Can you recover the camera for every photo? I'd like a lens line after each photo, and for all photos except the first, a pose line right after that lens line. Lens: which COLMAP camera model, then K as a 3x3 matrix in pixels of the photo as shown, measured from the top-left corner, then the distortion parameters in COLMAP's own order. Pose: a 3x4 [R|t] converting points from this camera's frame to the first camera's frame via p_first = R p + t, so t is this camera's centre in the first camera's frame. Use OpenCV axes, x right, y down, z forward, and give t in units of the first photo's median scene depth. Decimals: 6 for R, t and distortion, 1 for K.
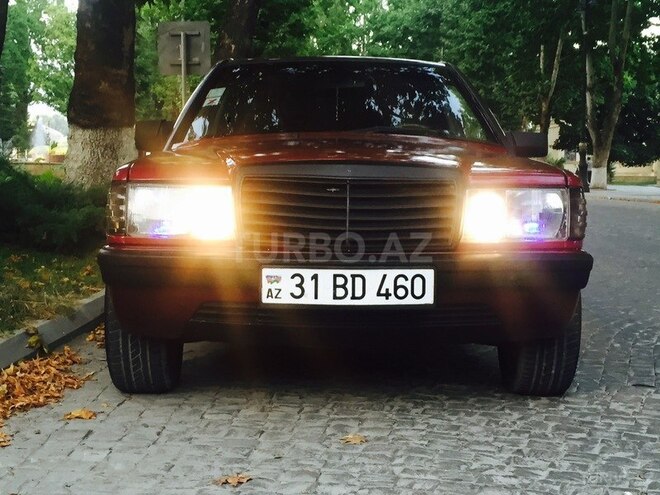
lens RADIAL K [[1018.8, 0, 333.0], [0, 1018.8, 246.1], [0, 0, 1]] dist [0.070275, 0.000000]
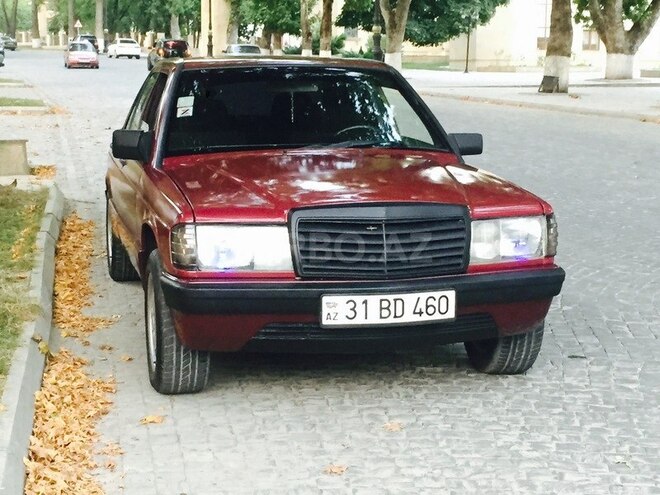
lens RADIAL K [[1242.3, 0, 328.2], [0, 1242.3, 247.9], [0, 0, 1]] dist [0.080186, 0.000000]
pose [[0.975633, -0.040270, 0.215681, -0.384312], [0.019833, 0.995175, 0.096093, -0.181161], [-0.218510, -0.089474, 0.971724, -0.456553]]
